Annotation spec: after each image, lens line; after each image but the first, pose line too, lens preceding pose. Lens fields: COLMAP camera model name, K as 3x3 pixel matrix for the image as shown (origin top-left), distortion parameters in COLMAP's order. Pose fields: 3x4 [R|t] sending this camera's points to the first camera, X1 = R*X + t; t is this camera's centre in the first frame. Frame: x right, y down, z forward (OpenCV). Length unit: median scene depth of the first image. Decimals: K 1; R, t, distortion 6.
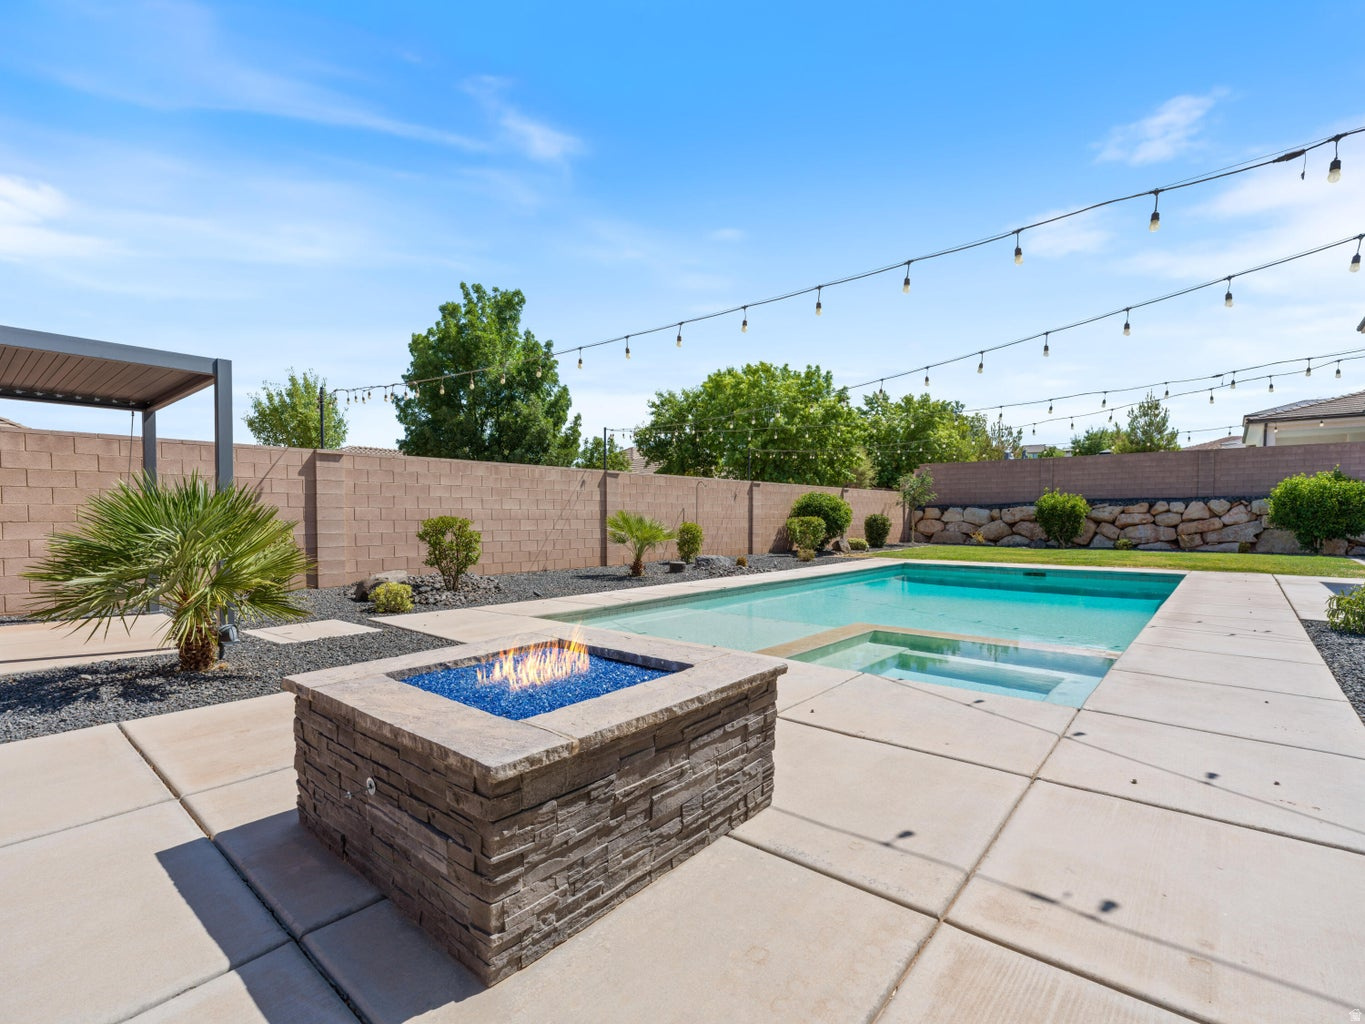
lens RADIAL K [[628.1, 0, 691.4], [0, 628.1, 525.4], [0, 0, 1]] dist [0.000615, 0.000566]
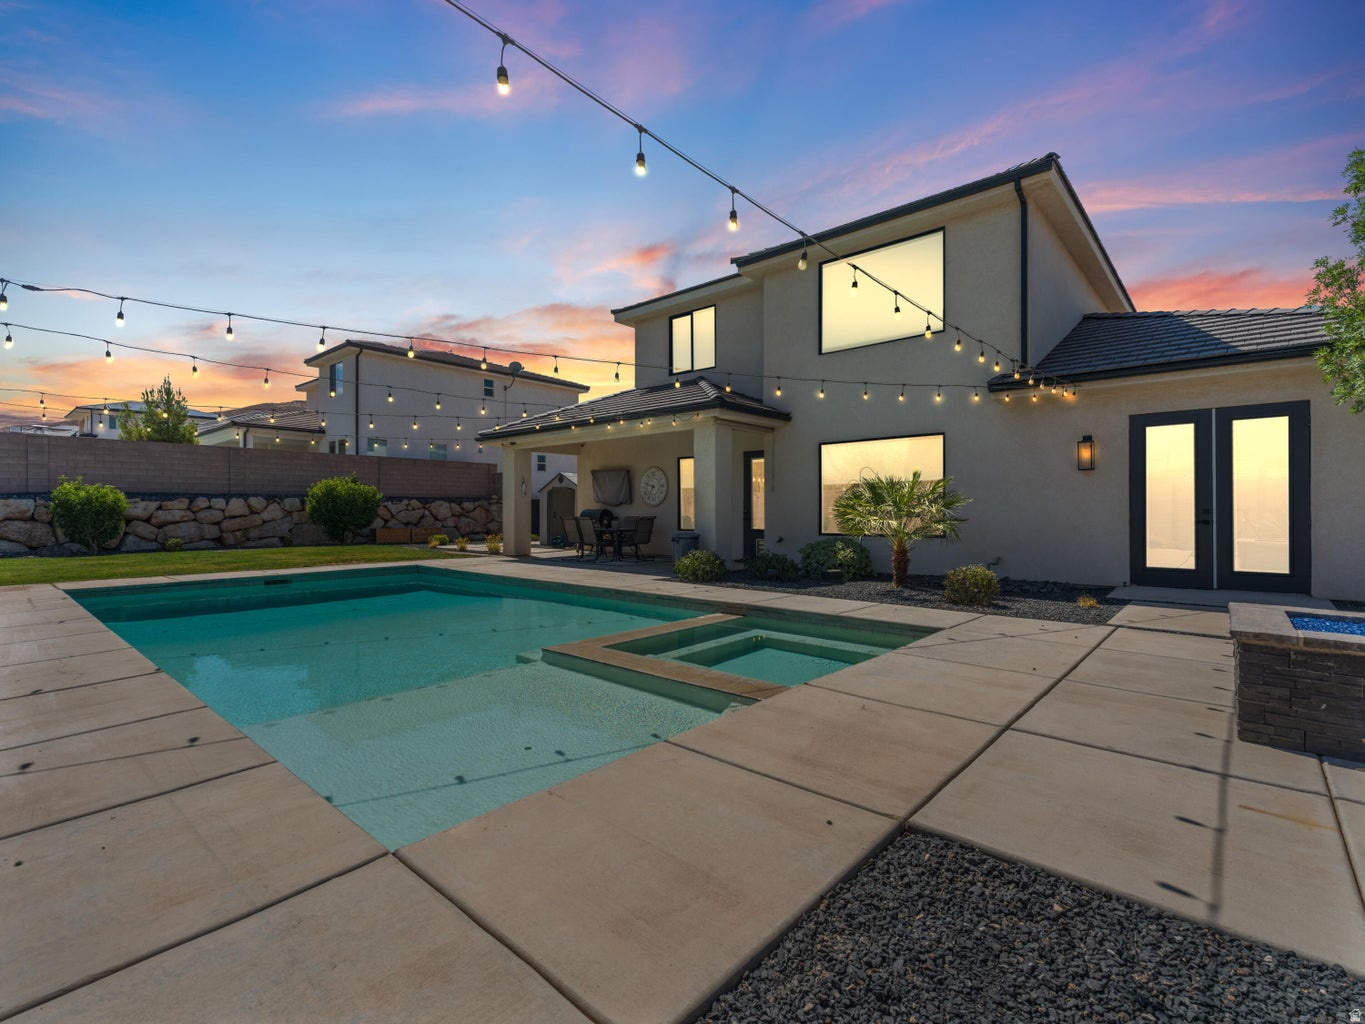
lens RADIAL K [[628.1, 0, 675.4], [0, 628.1, 510.5], [0, 0, 1]] dist [0.000615, 0.000566]
pose [[0.027172, 0.001698, 0.999629, -0.175450], [0.014694, 0.999890, -0.002098, -0.005805], [-0.999523, 0.014745, 0.027144, 0.265211]]
